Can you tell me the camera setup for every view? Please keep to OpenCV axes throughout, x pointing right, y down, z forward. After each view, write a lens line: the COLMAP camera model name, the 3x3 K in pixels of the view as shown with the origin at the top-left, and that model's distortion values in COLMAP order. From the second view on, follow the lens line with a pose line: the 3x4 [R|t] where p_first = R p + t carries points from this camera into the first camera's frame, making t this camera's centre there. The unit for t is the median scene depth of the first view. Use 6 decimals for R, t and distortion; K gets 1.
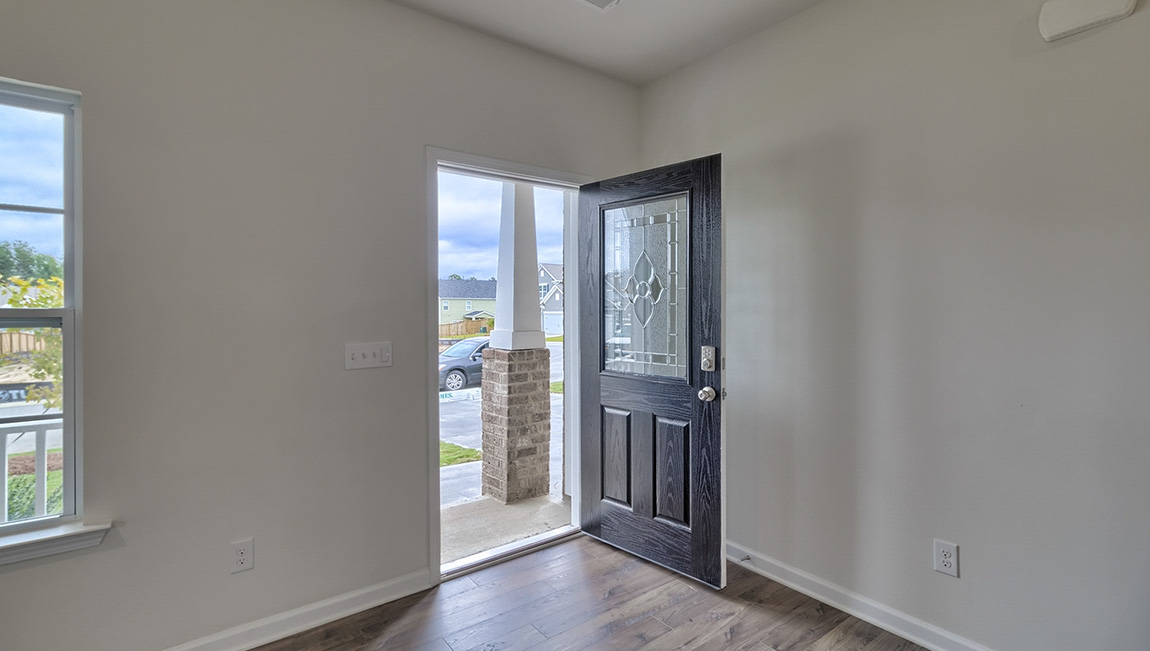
lens RADIAL K [[529.4, 0, 567.2], [0, 529.4, 315.7], [0, 0, 1]] dist [0.000898, -0.000397]
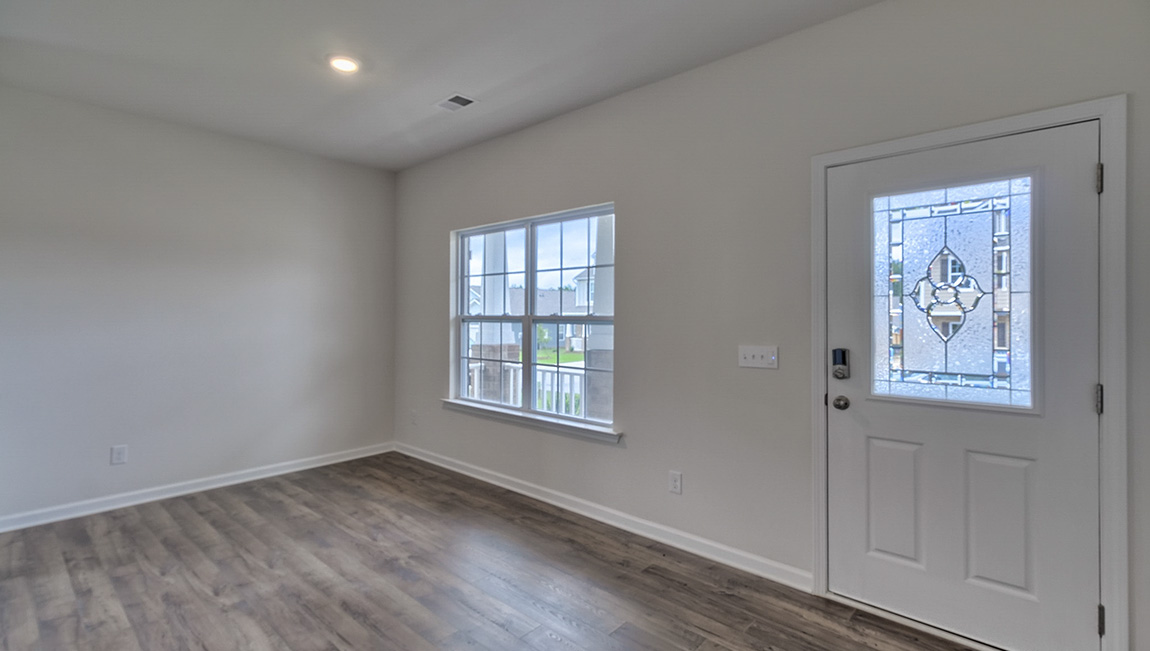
lens RADIAL K [[529.4, 0, 571.3], [0, 529.4, 321.5], [0, 0, 1]] dist [0.000898, -0.000397]
pose [[0.183564, 0.016430, -0.982870, 0.627038], [-0.013522, 0.999808, 0.014188, -0.011922], [0.982915, 0.010686, 0.183751, 0.351226]]
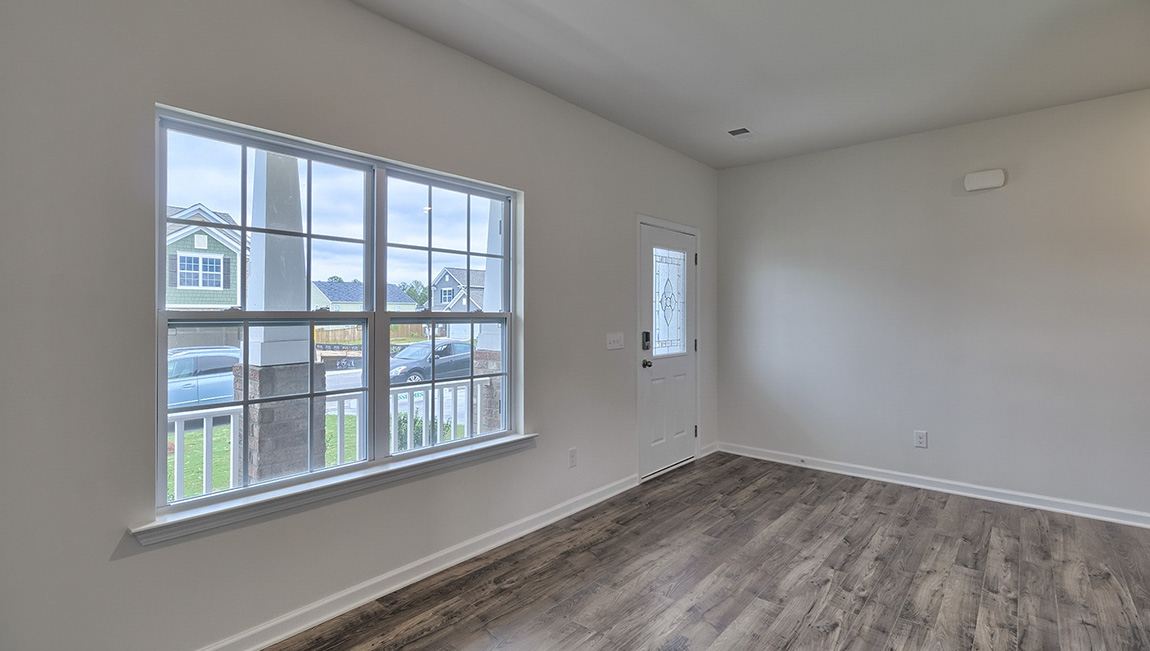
lens RADIAL K [[529.4, 0, 569.5], [0, 529.4, 316.6], [0, 0, 1]] dist [0.000898, -0.000397]
pose [[0.977321, 0.003069, 0.211740, -0.792204], [-0.001424, 0.999968, -0.007918, 0.010312], [-0.211758, 0.007436, 0.977294, -0.533547]]
